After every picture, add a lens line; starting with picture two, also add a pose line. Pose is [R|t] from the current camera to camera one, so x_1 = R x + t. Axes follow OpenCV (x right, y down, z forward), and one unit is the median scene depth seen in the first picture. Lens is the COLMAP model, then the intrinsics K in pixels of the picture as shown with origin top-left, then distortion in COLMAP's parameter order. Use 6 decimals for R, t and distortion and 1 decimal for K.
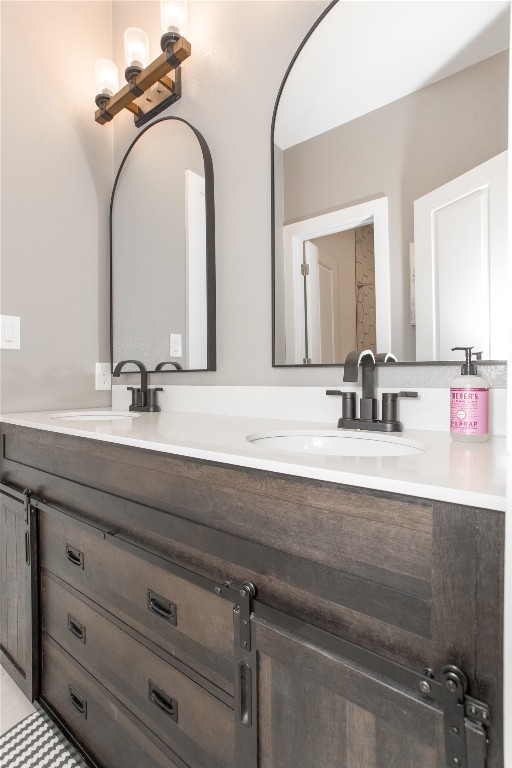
lens RADIAL K [[370.7, 0, 254.5], [0, 370.7, 383.5], [0, 0, 1]] dist [0.026412, 0.002718]
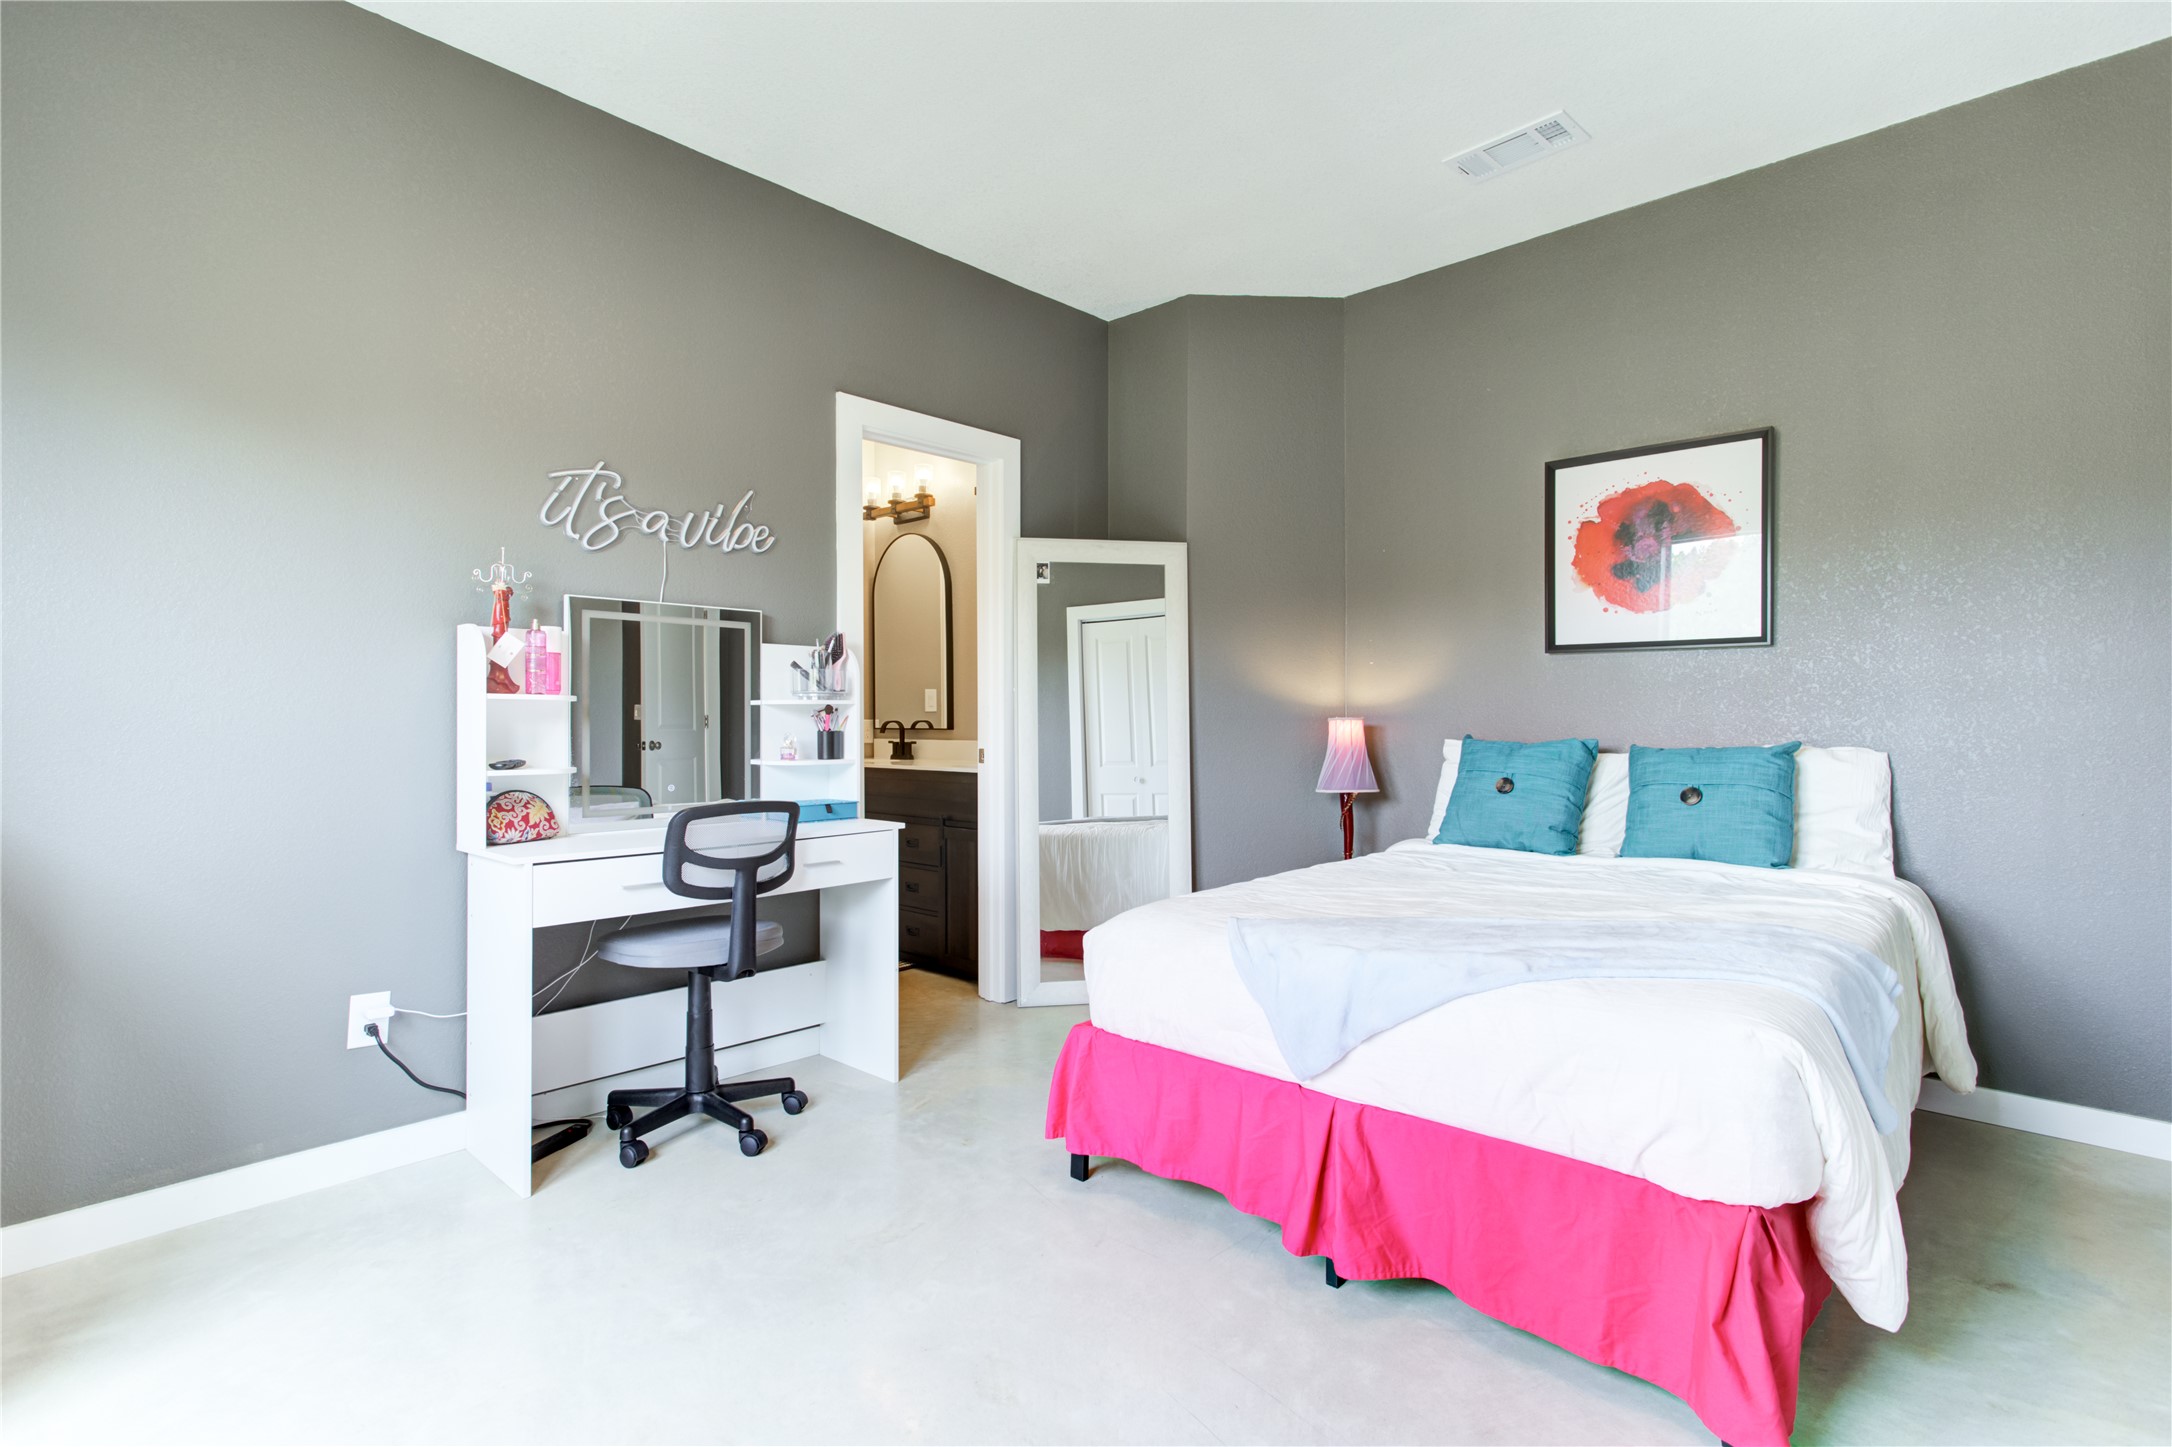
lens RADIAL K [[1048.5, 0, 1097.4], [0, 1048.5, 723.5], [0, 0, 1]] dist [0.026412, 0.002718]
pose [[0.995483, -0.000732, -0.094938, 0.741182], [0.000500, 0.999997, -0.002467, -0.043051], [0.094940, 0.002409, 0.995480, -2.623597]]
